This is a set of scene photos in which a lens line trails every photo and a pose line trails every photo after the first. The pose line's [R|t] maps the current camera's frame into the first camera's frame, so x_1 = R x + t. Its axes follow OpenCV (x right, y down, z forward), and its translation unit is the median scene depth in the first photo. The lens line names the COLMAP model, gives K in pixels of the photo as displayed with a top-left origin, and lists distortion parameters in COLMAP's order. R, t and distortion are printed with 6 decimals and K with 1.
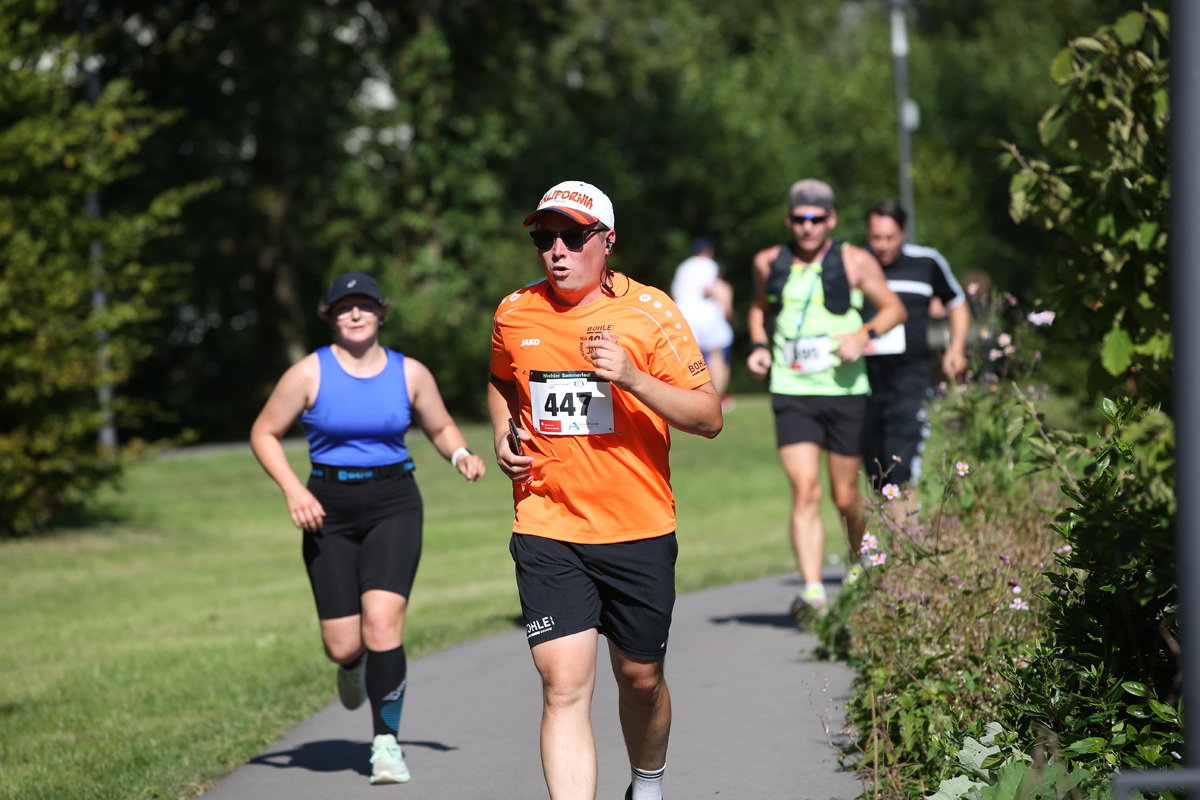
lens RADIAL K [[5560.2, 0, 566.0], [0, 5560.2, 440.5], [0, 0, 1]] dist [1.344131, 7.715432]
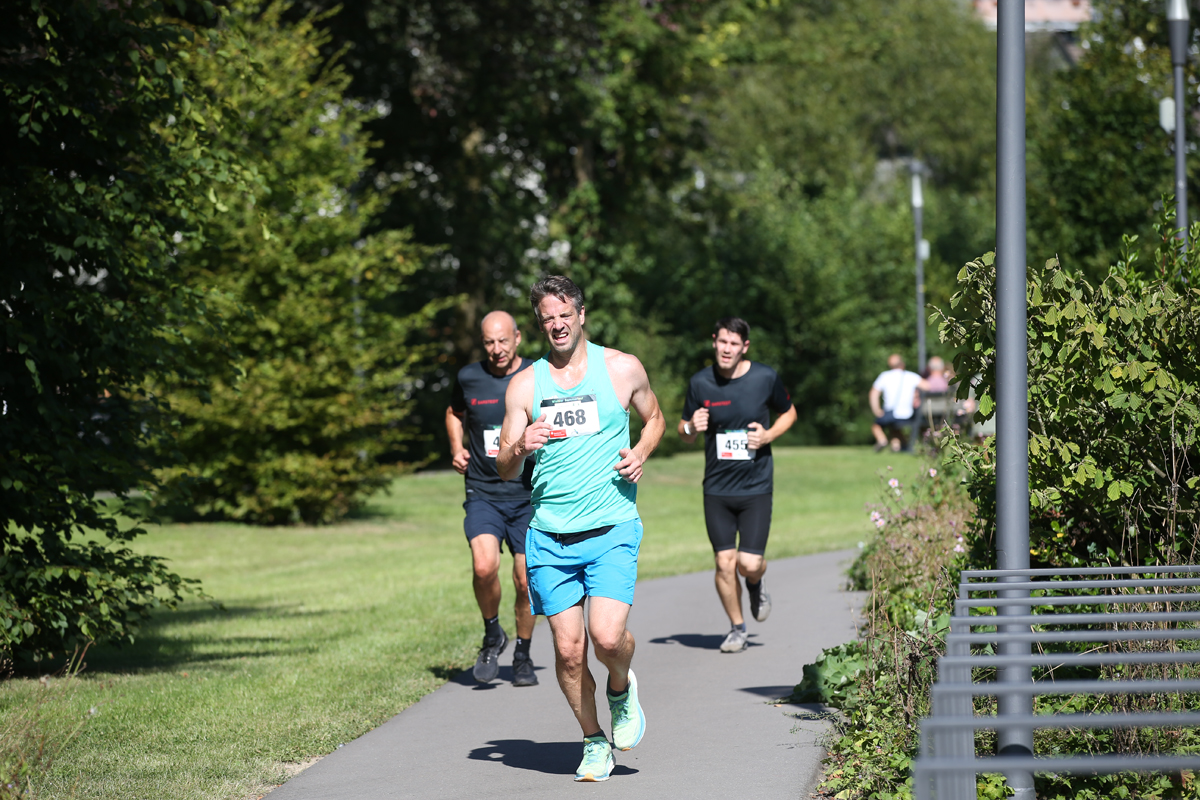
lens RADIAL K [[5335.0, 0, 600.0], [0, 5335.0, 400.0], [0, 0, 1]] dist [0.682841, 4.588681]
pose [[0.999766, 0.021197, -0.004331, -0.024611], [-0.021281, 0.999564, -0.020475, 0.016287], [0.003895, 0.020562, 0.999781, -0.624039]]
